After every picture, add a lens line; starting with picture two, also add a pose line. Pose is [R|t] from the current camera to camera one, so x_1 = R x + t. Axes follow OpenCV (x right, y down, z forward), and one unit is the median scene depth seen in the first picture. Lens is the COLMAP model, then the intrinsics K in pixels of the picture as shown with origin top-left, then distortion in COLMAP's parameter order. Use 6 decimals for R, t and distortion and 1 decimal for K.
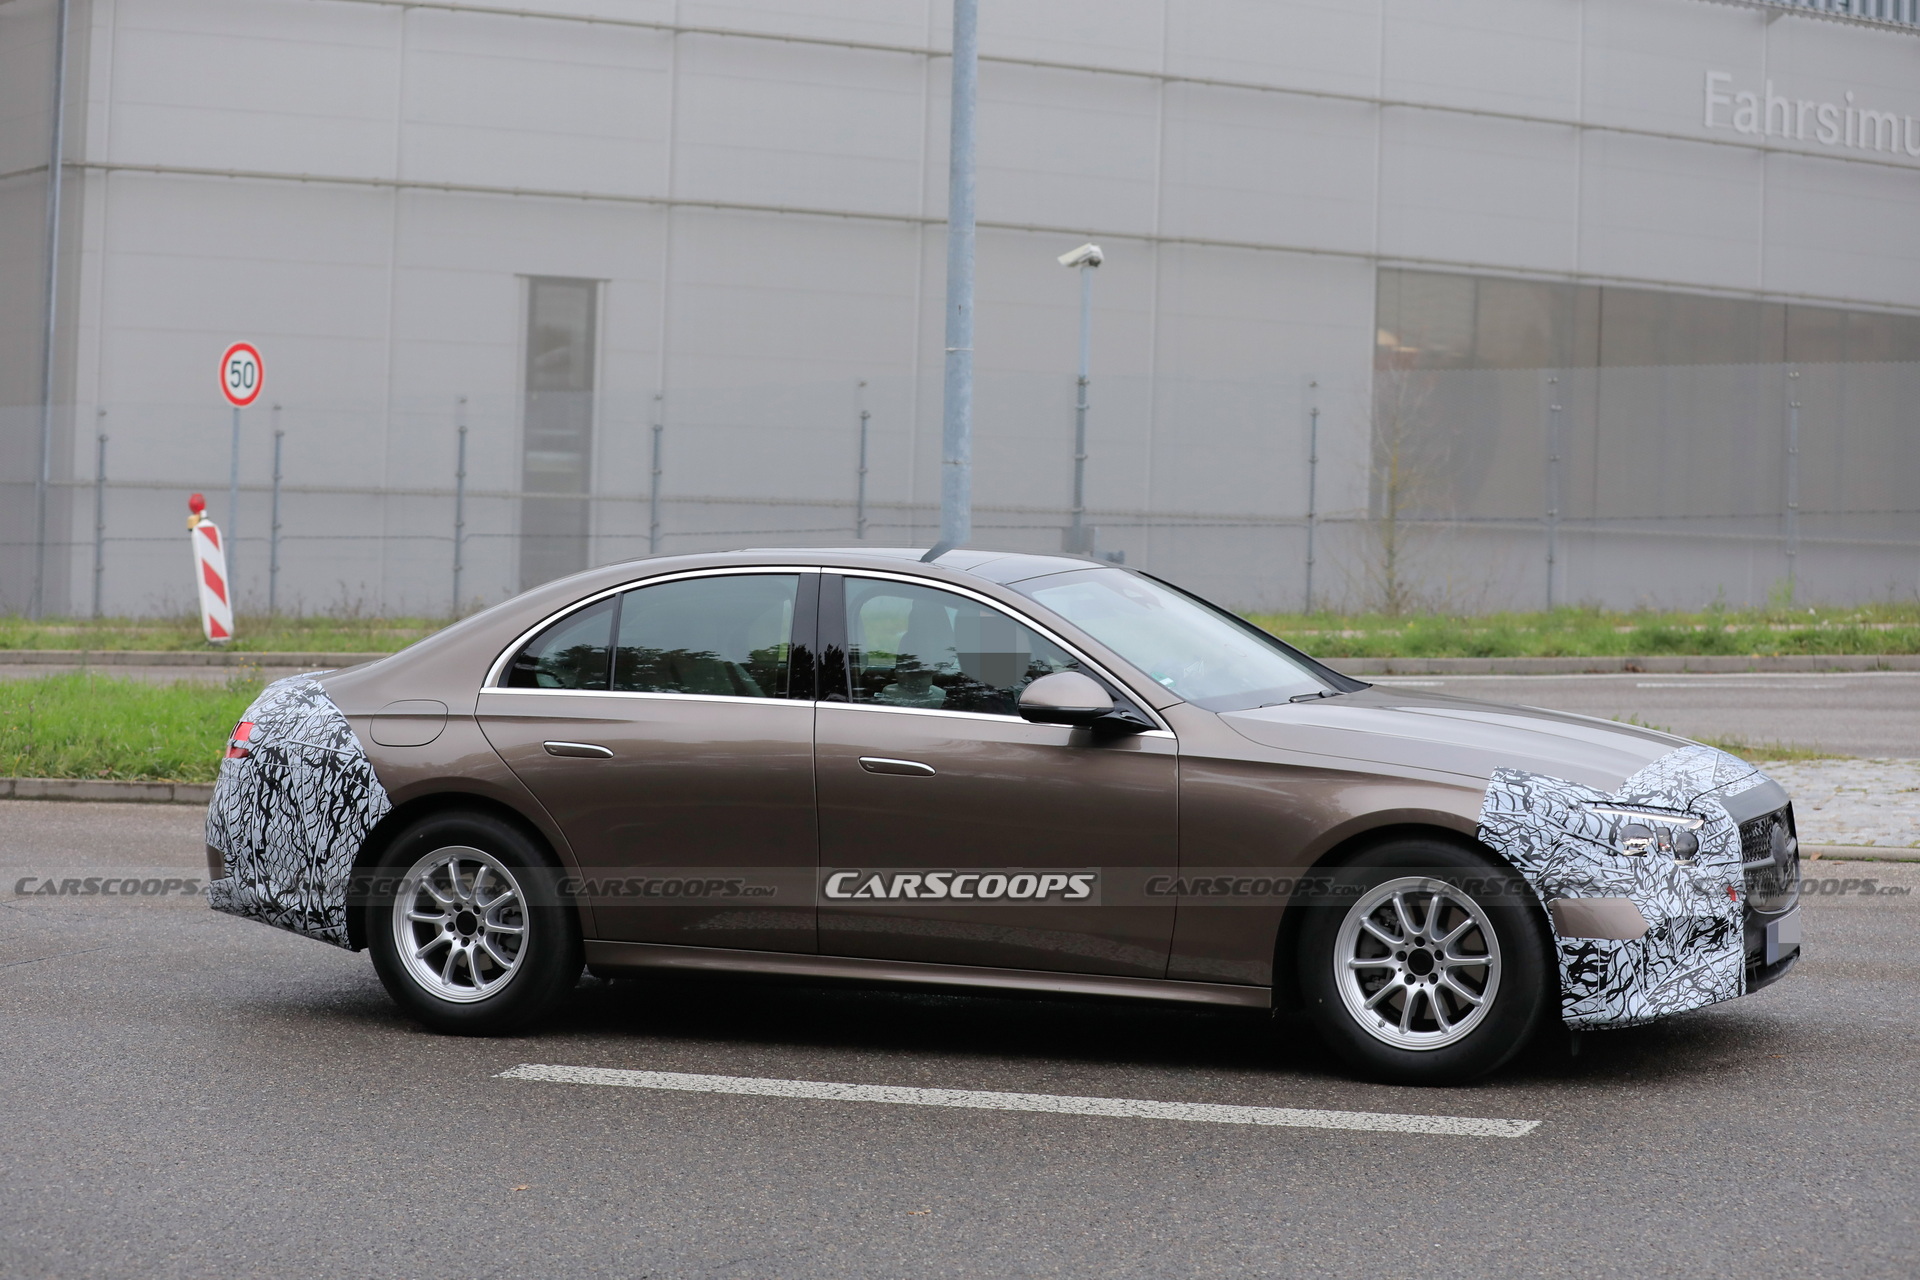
lens RADIAL K [[3795.5, 0, 955.4], [0, 3795.5, 699.6], [0, 0, 1]] dist [-0.260280, 0.000000]
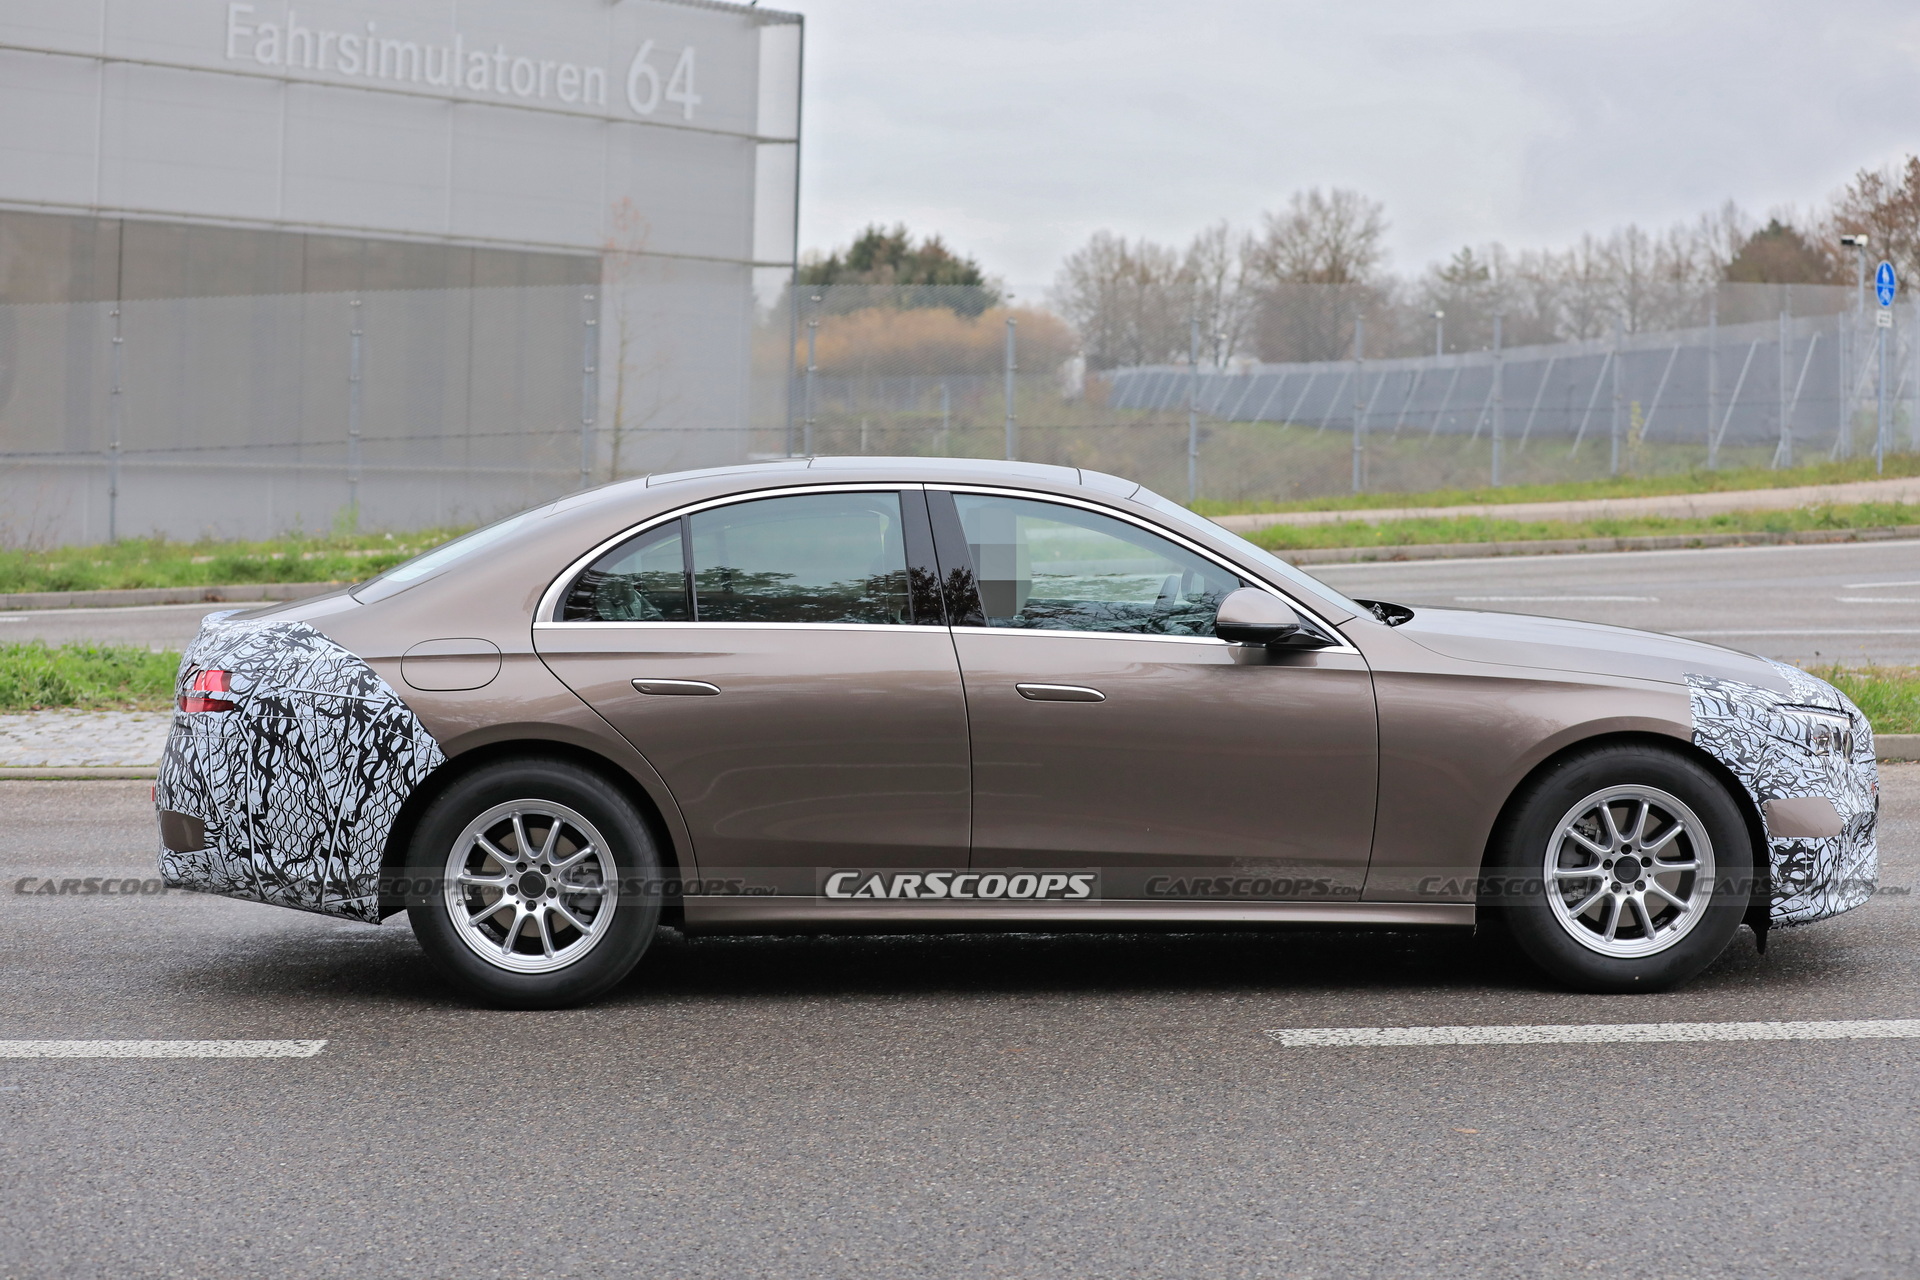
lens RADIAL K [[3795.5, 0, 898.4], [0, 3795.5, 705.6], [0, 0, 1]] dist [-0.260280, 0.000000]
pose [[0.932236, -0.034317, 0.360220, -0.370774], [0.027045, 0.999316, 0.025209, -0.003751], [-0.360839, -0.013758, 0.932527, 0.129306]]
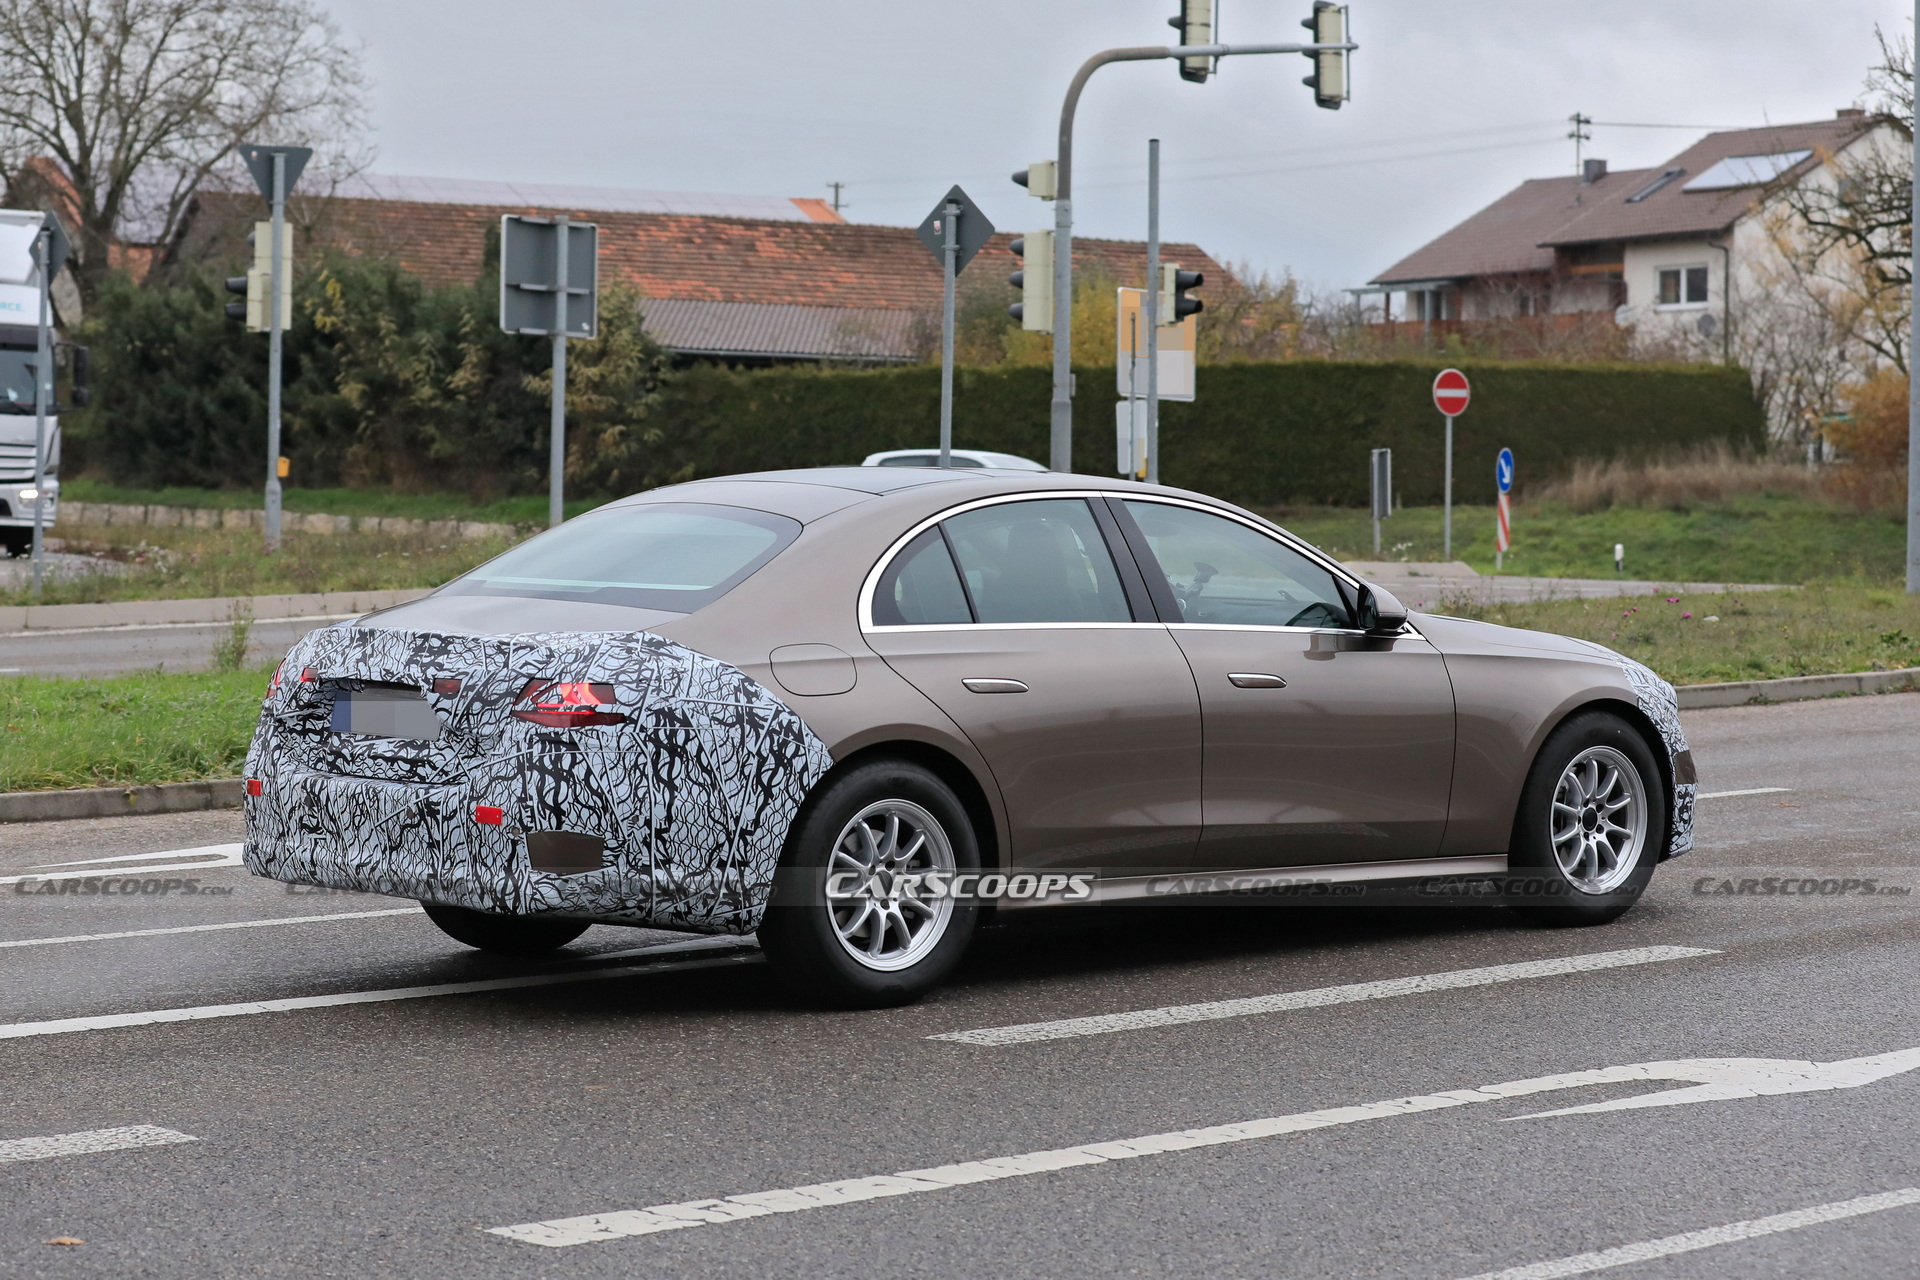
lens RADIAL K [[4937.3, 0, 941.0], [0, 4937.3, 575.4], [0, 0, 1]] dist [-0.490785, 0.000000]
pose [[0.437643, -0.025599, 0.898784, -1.191896], [0.048082, 0.998831, 0.005036, -0.020741], [-0.897862, 0.041011, 0.438362, 0.460750]]
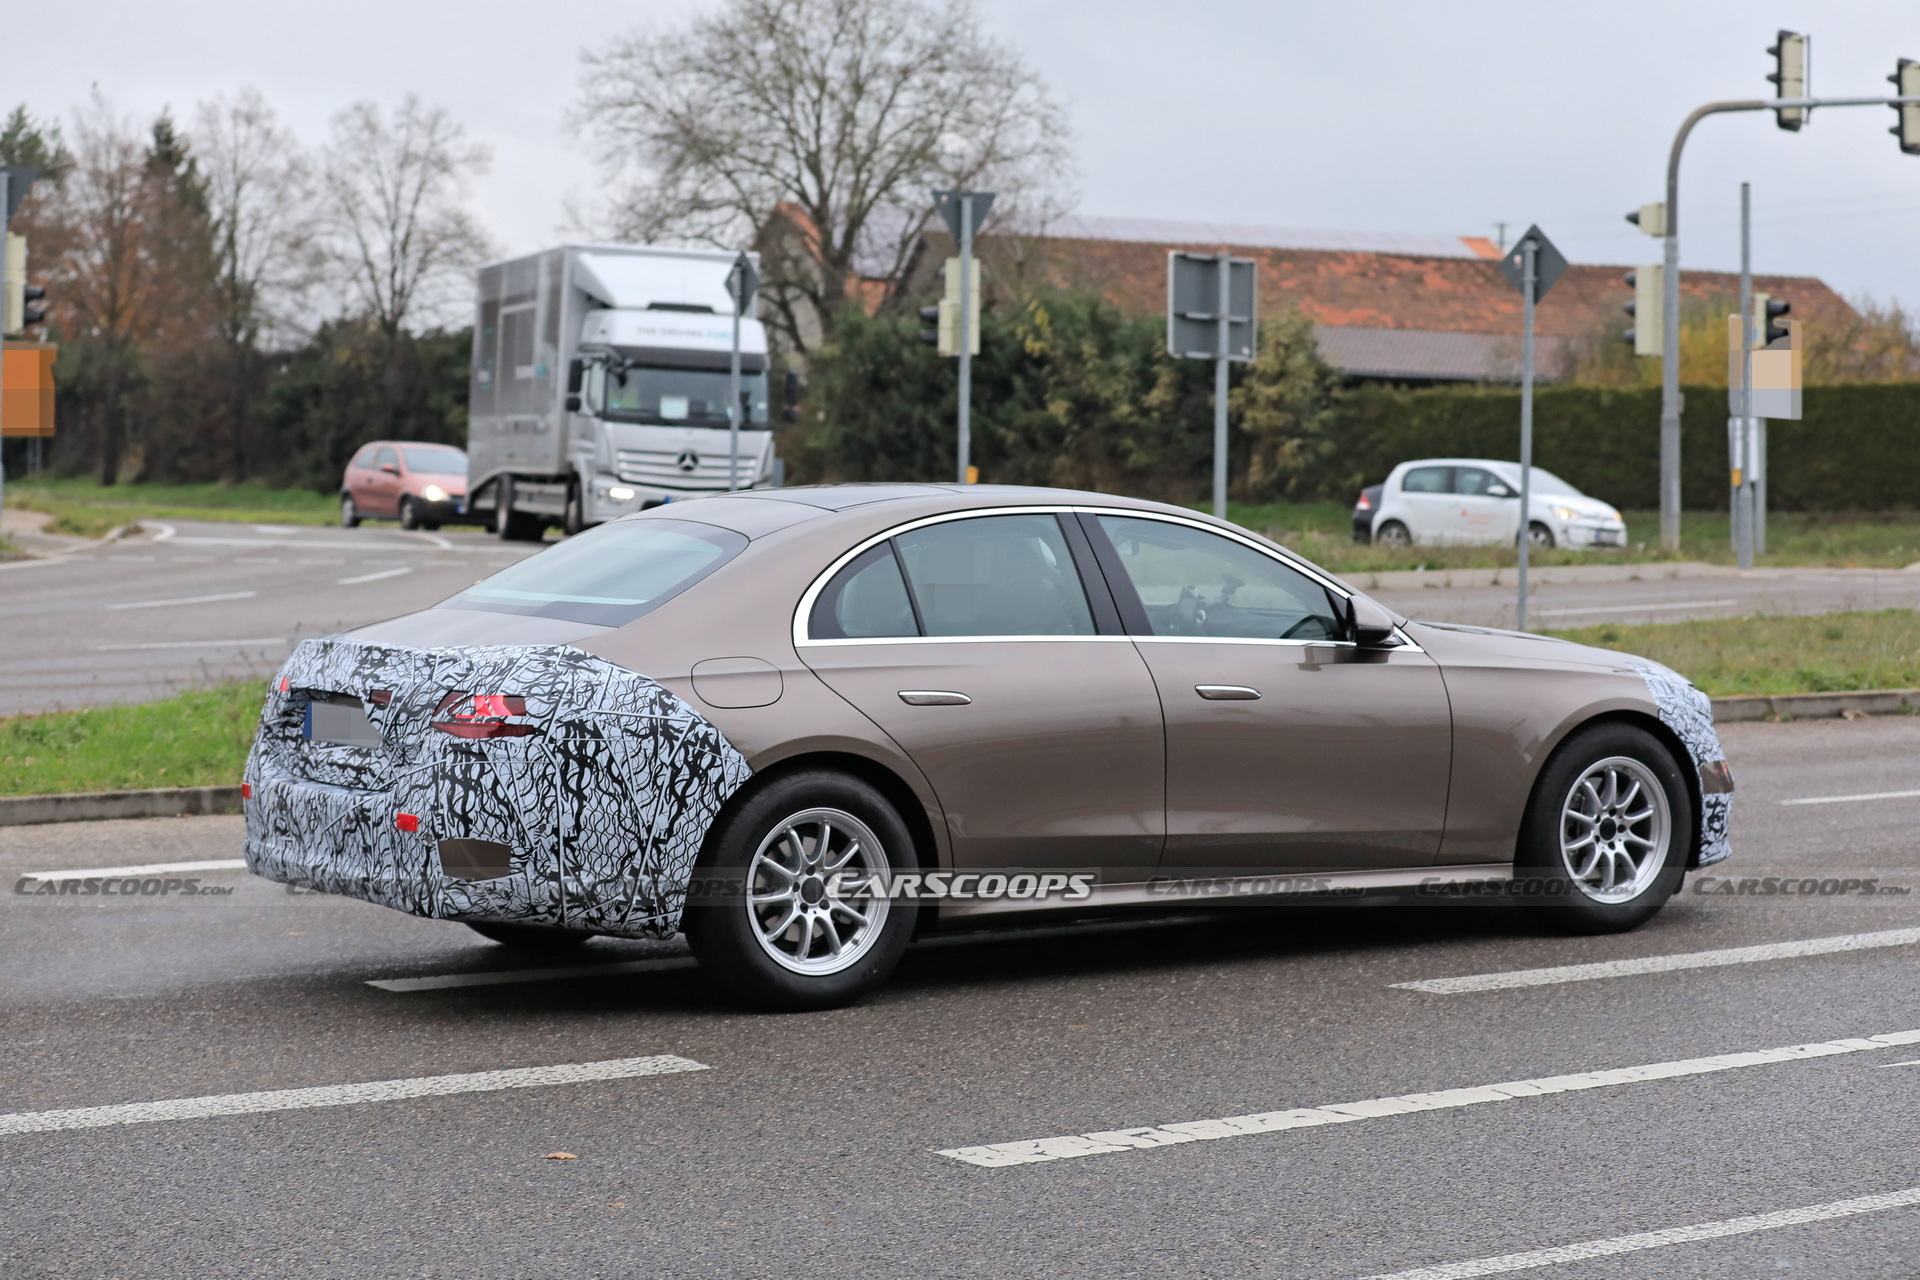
lens RADIAL K [[4347.4, 0, 969.2], [0, 4347.4, 582.6], [0, 0, 1]] dist [-0.400063, 0.000000]
pose [[0.568825, -0.027970, 0.821983, -0.986875], [0.048556, 0.998820, 0.000385, -0.015835], [-0.821024, 0.039693, 0.569512, 0.352789]]
